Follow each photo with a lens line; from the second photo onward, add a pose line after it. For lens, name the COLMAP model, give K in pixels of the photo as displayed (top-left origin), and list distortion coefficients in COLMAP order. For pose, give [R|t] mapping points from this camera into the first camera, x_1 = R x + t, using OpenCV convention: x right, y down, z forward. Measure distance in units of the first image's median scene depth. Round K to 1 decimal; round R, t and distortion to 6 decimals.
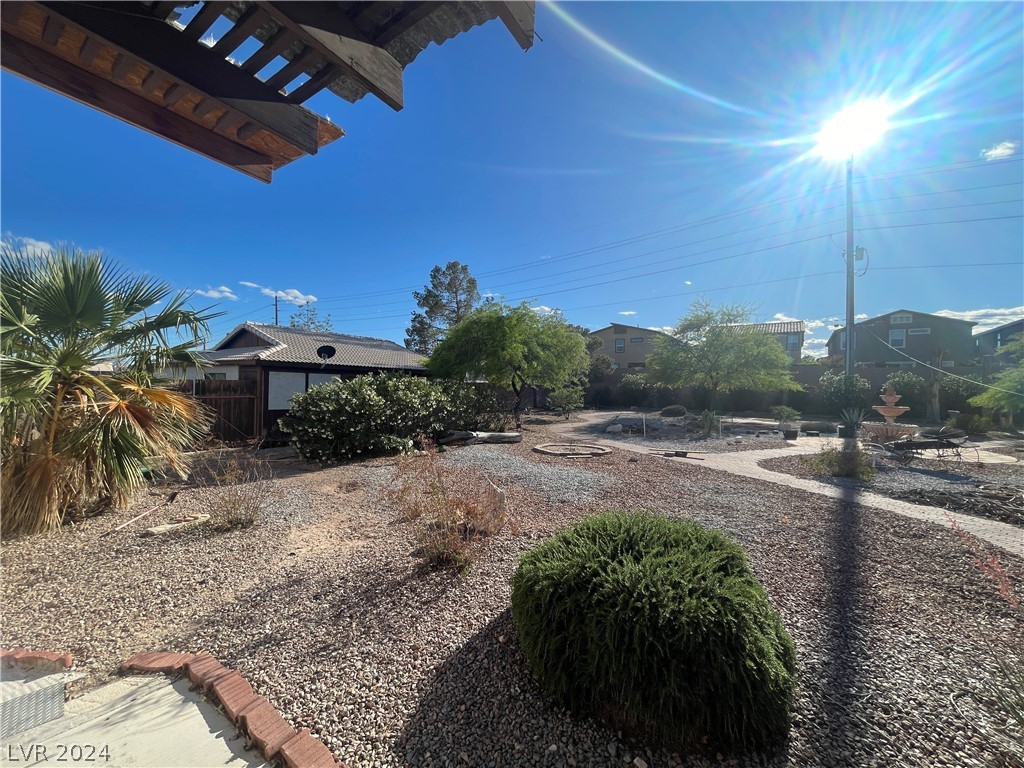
lens RADIAL K [[414.2, 0, 507.0], [0, 414.2, 387.3], [0, 0, 1]] dist [-0.002369, 0.000714]
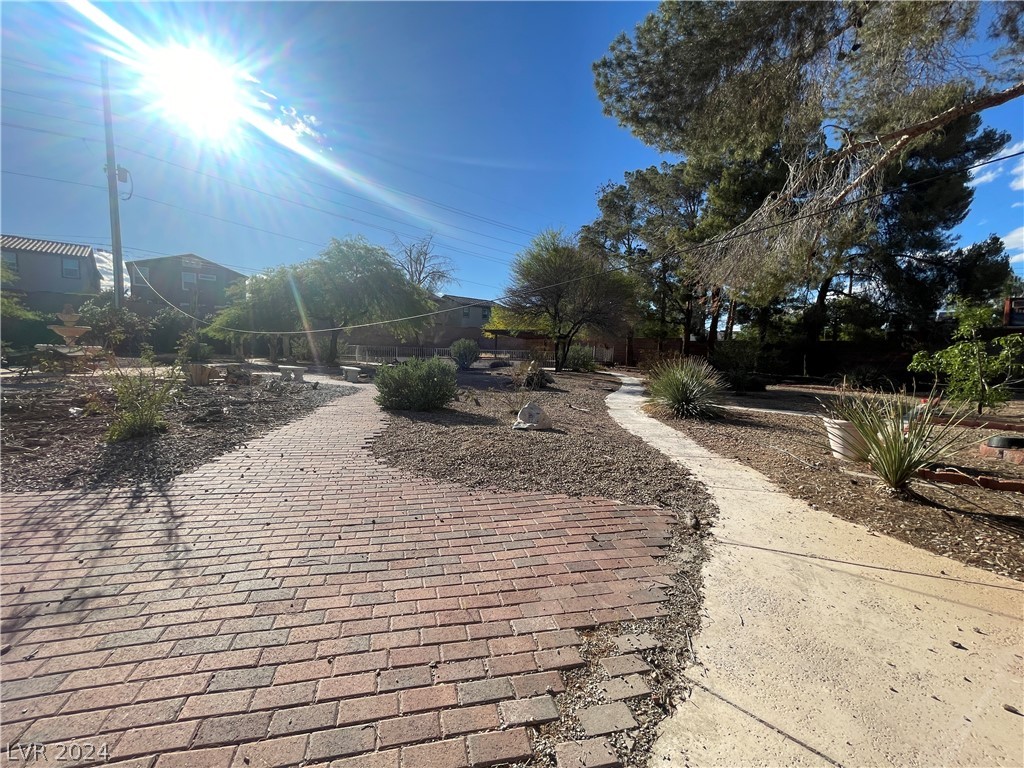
lens RADIAL K [[414.2, 0, 508.0], [0, 414.2, 389.1], [0, 0, 1]] dist [-0.002369, 0.000714]
pose [[0.252953, -0.095004, 0.962803, 0.240208], [-0.023843, 0.994253, 0.104371, 0.054045], [-0.967185, -0.049357, 0.249234, -0.124686]]
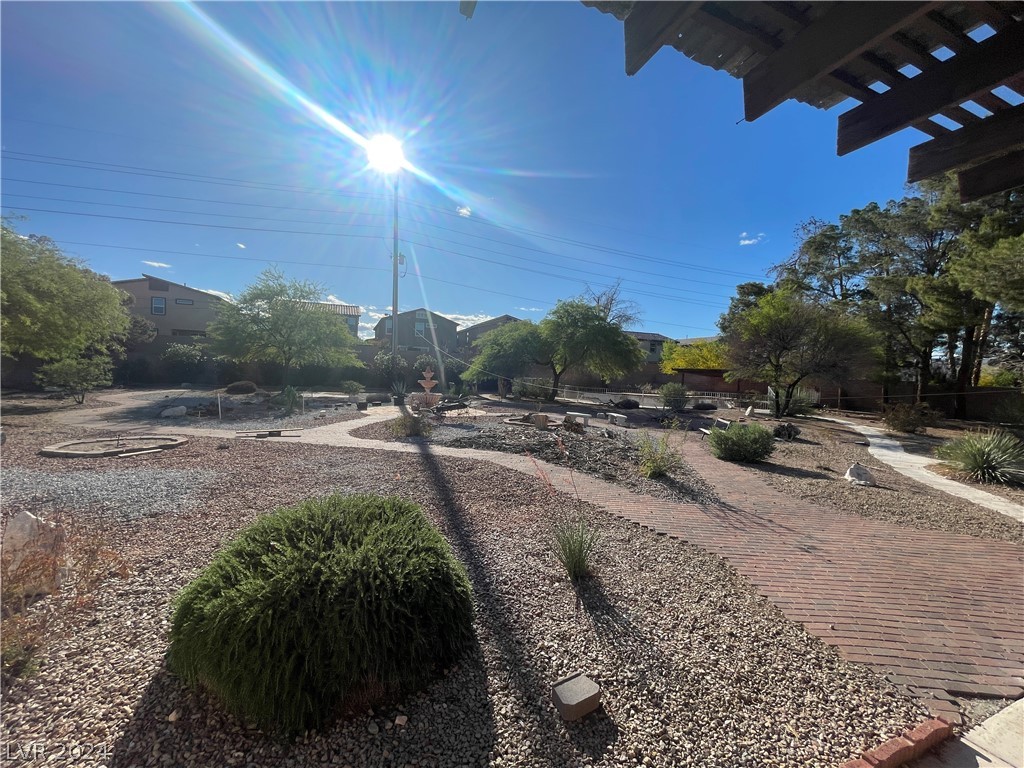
lens RADIAL K [[414.2, 0, 508.5], [0, 414.2, 386.9], [0, 0, 1]] dist [-0.002369, 0.000714]
pose [[0.551343, -0.024352, 0.833923, -0.049951], [-0.025755, 0.998601, 0.046189, -0.002124], [-0.833881, -0.046944, 0.549944, 0.026514]]
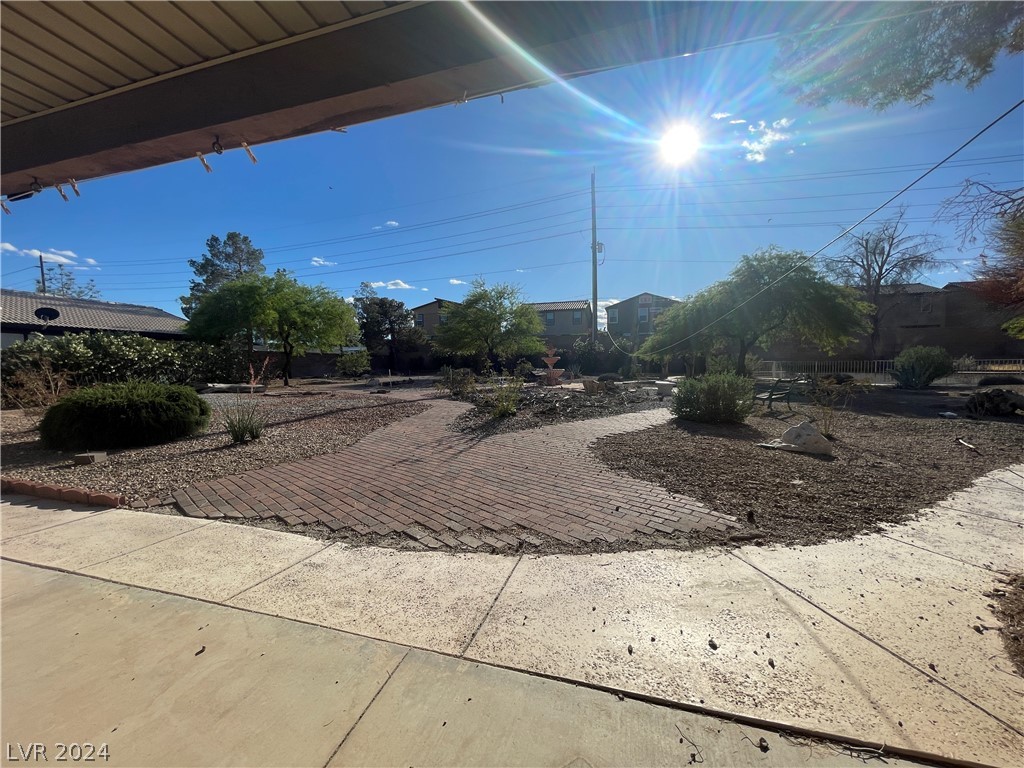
lens RADIAL K [[414.2, 0, 508.9], [0, 414.2, 389.2], [0, 0, 1]] dist [-0.002369, 0.000714]
pose [[0.953297, -0.041810, 0.299127, 0.282349], [0.023945, 0.997717, 0.063145, 0.052557], [-0.301084, -0.053033, 0.952122, -0.288398]]
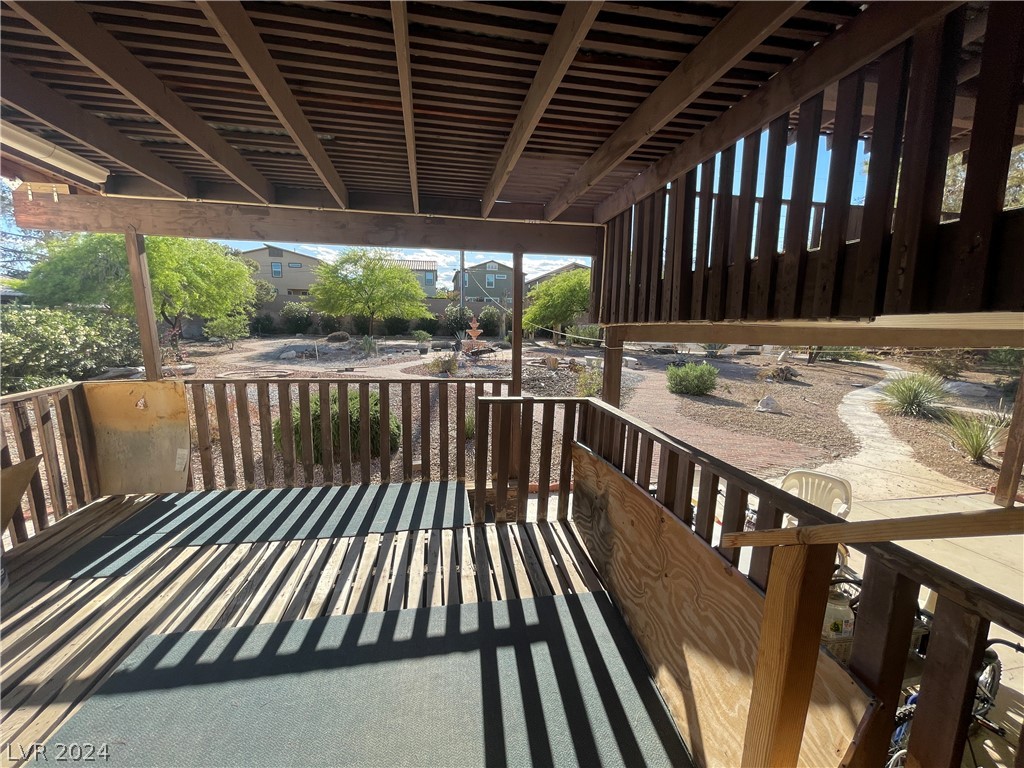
lens RADIAL K [[414.2, 0, 508.5], [0, 414.2, 390.6], [0, 0, 1]] dist [-0.002369, 0.000714]
pose [[0.713986, -0.124151, 0.689065, -0.099446], [-0.006195, 0.982995, 0.183528, -0.014797], [-0.700133, -0.135305, 0.701075, -0.212644]]
